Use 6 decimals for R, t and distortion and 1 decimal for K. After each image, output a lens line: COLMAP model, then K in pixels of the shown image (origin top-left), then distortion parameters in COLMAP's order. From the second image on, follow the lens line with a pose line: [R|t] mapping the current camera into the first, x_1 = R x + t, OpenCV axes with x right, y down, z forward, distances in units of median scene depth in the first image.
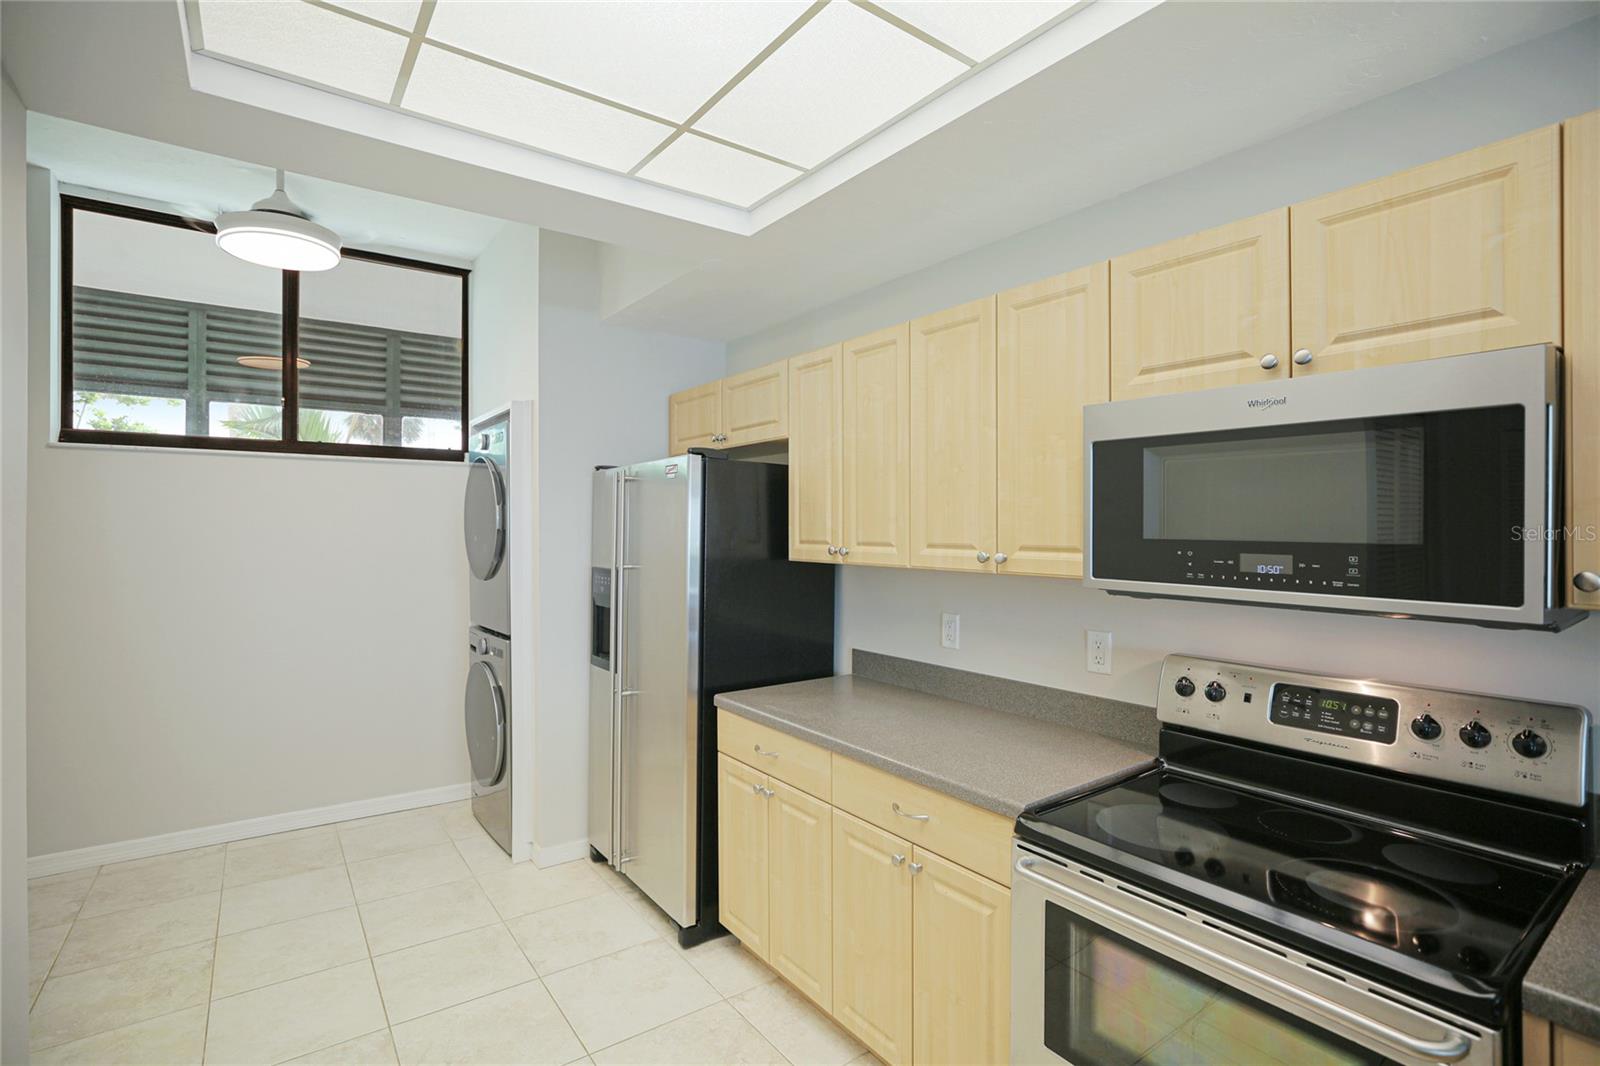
lens RADIAL K [[750.3, 0, 800.0], [0, 750.3, 533.0], [0, 0, 1]] dist [-0.022491, 0.000130]
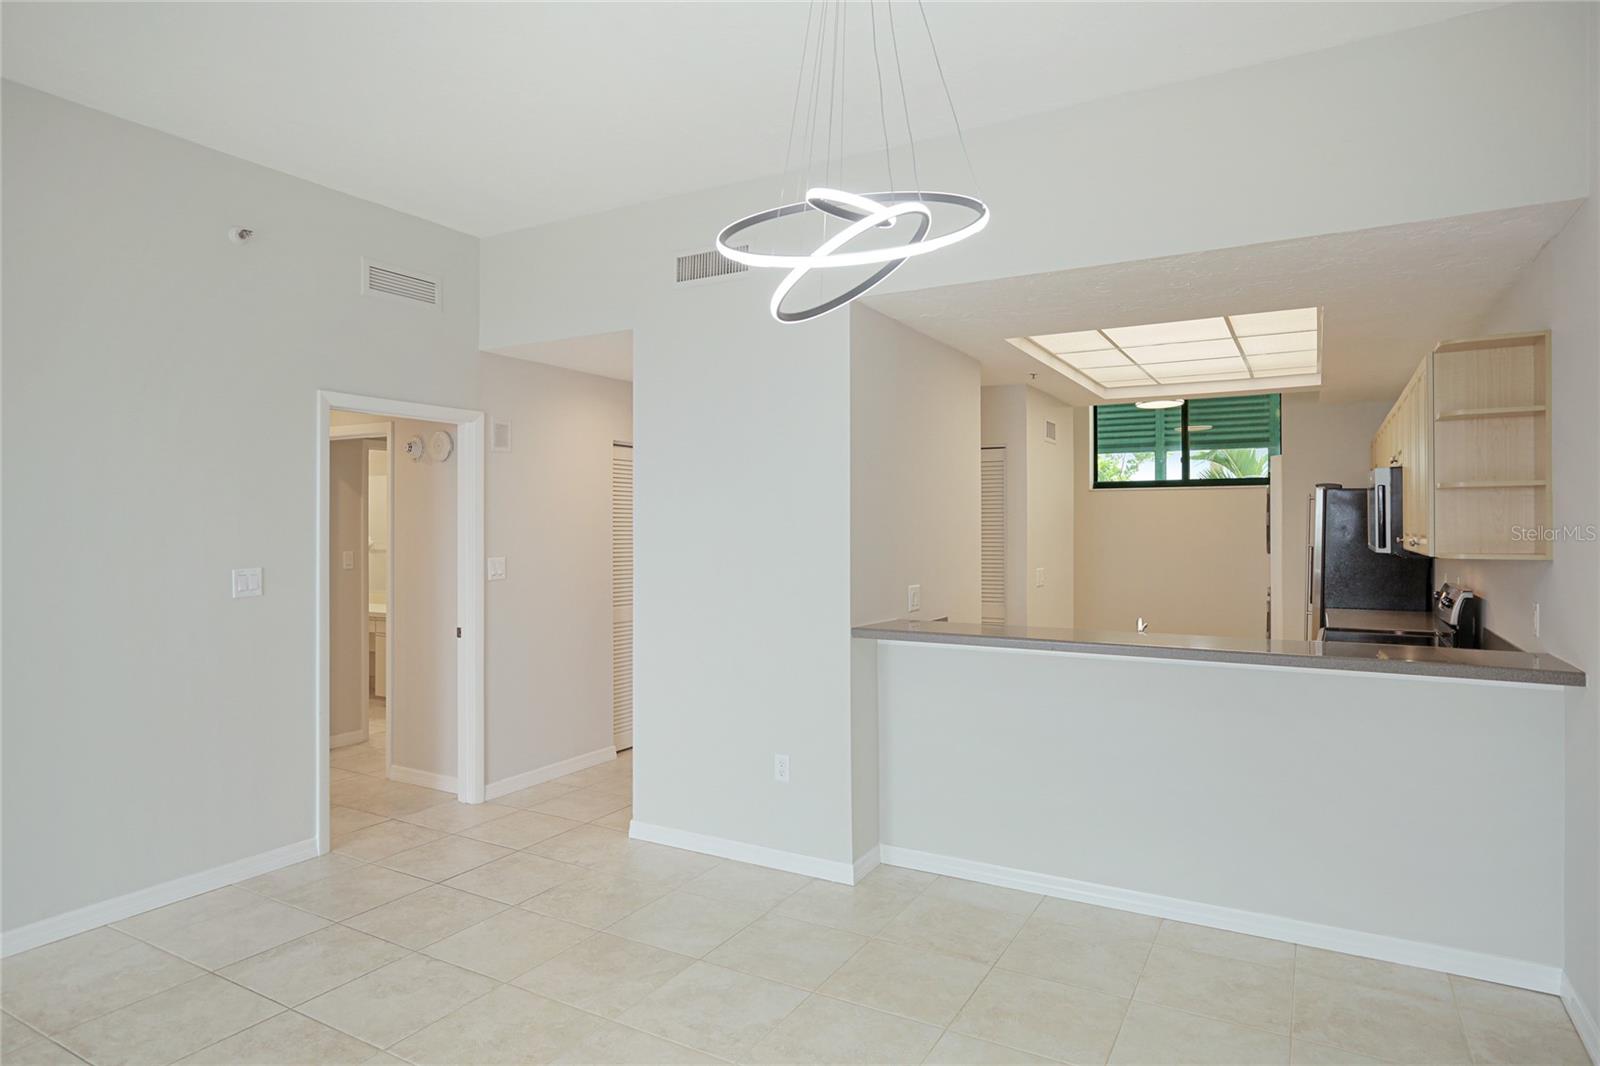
lens RADIAL K [[927.3, 0, 800.0], [0, 927.3, 533.0], [0, 0, 1]] dist [-0.008250, 0.001334]
pose [[0.415960, 0.003728, -0.909375, 1.417545], [-0.003317, 0.999991, 0.002582, 0.012883], [0.909377, 0.001942, 0.415969, -1.175648]]
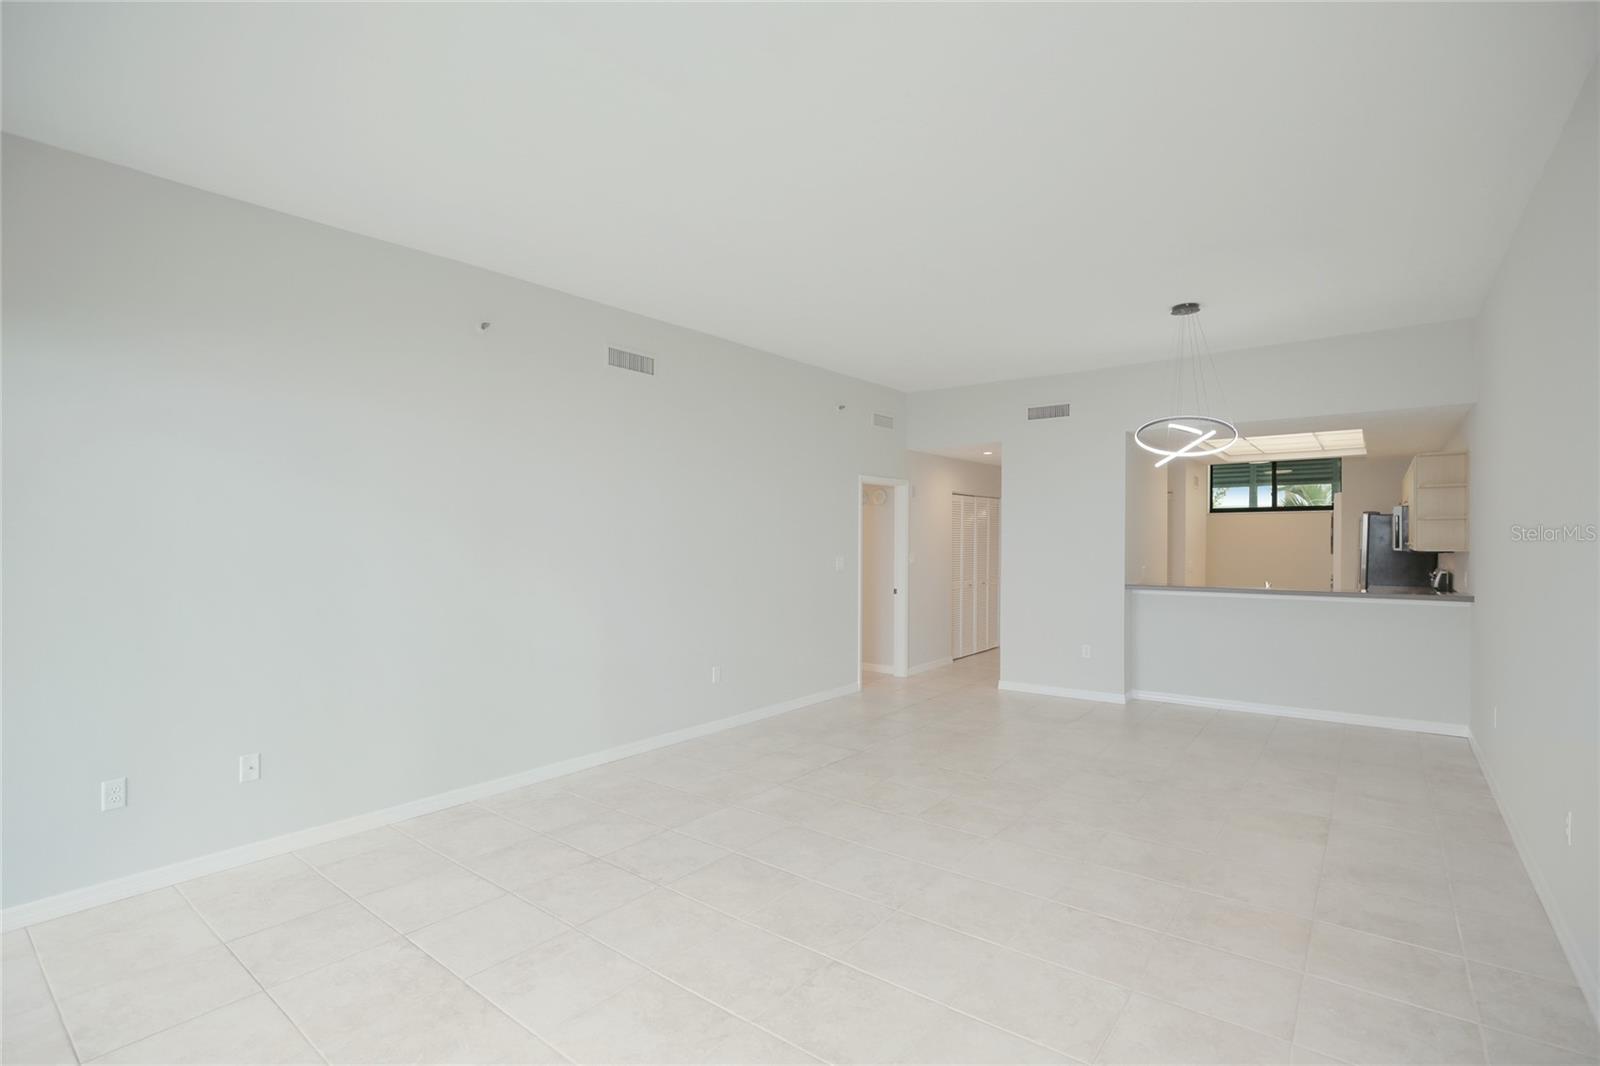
lens RADIAL K [[765.7, 0, 789.9], [0, 765.7, 557.0], [0, 0, 1]] dist [-0.024243, -0.000019]
pose [[0.276216, 0.019567, -0.960897, 2.232775], [-0.001327, 0.999800, 0.019978, 0.021739], [0.961095, -0.004243, 0.276186, -2.228891]]
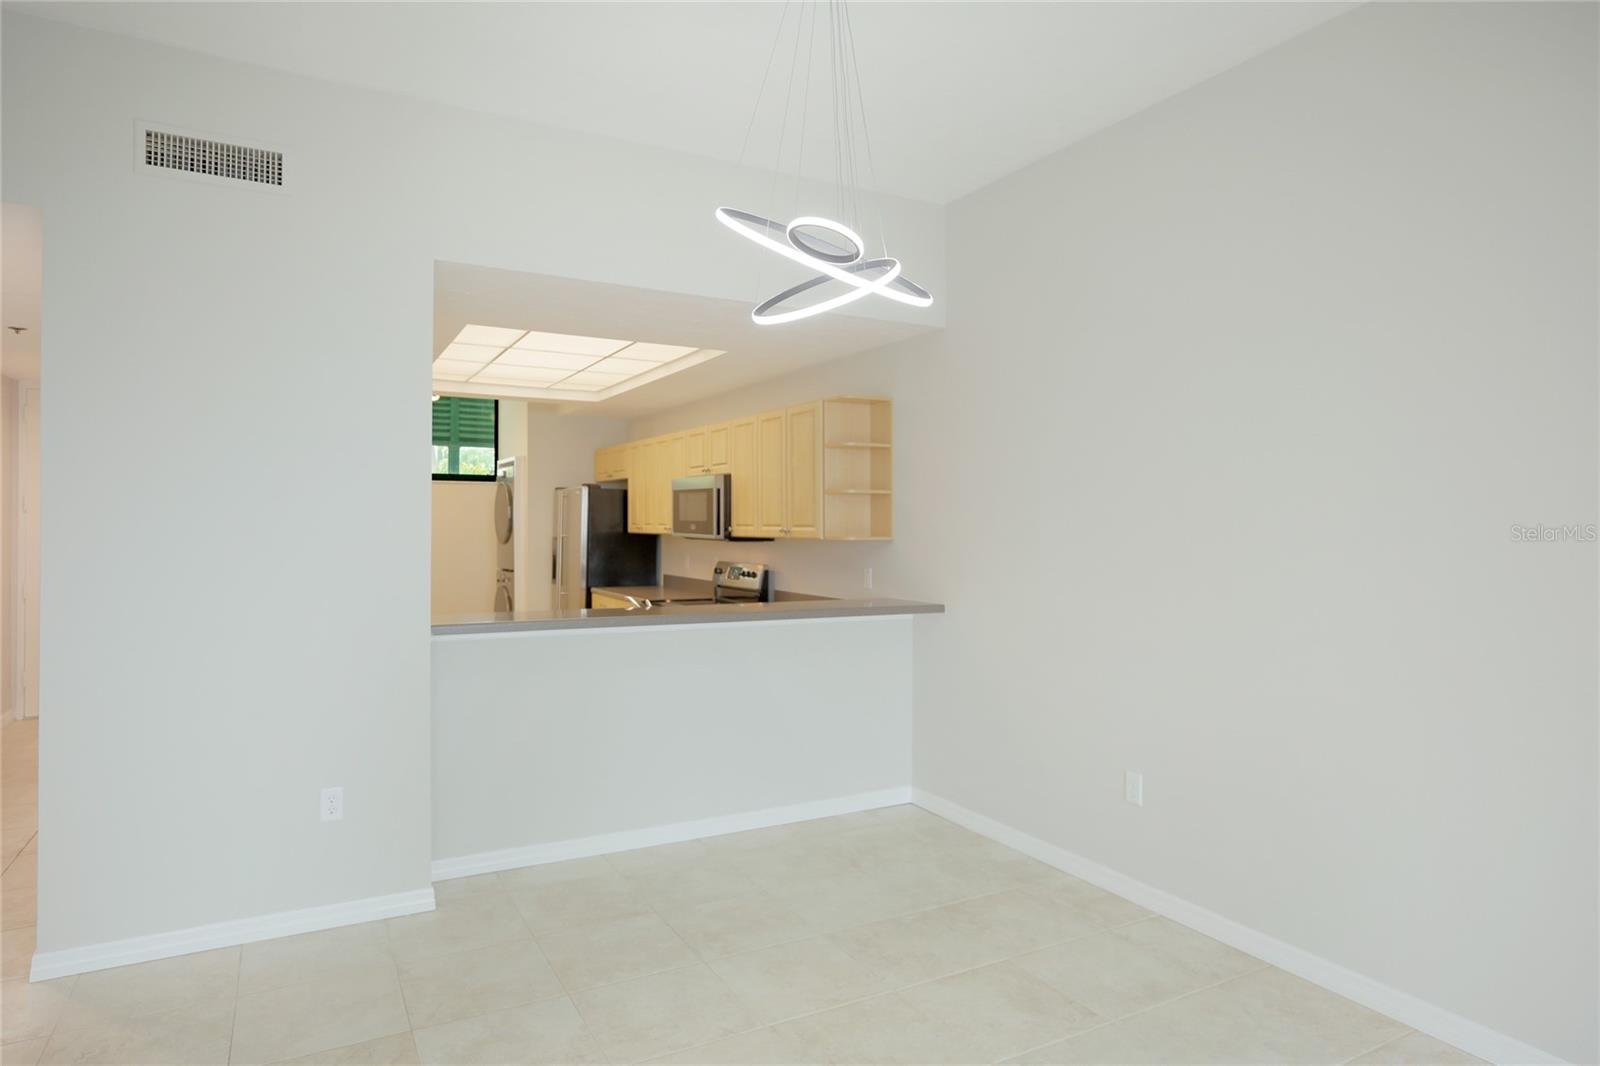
lens RADIAL K [[927.3, 0, 800.0], [0, 927.3, 533.0], [0, 0, 1]] dist [-0.008250, 0.001334]
pose [[0.992403, 0.006285, -0.122872, 0.837630], [-0.005914, 0.999977, 0.003385, 0.026492], [0.122890, -0.002633, 0.992417, -1.702126]]
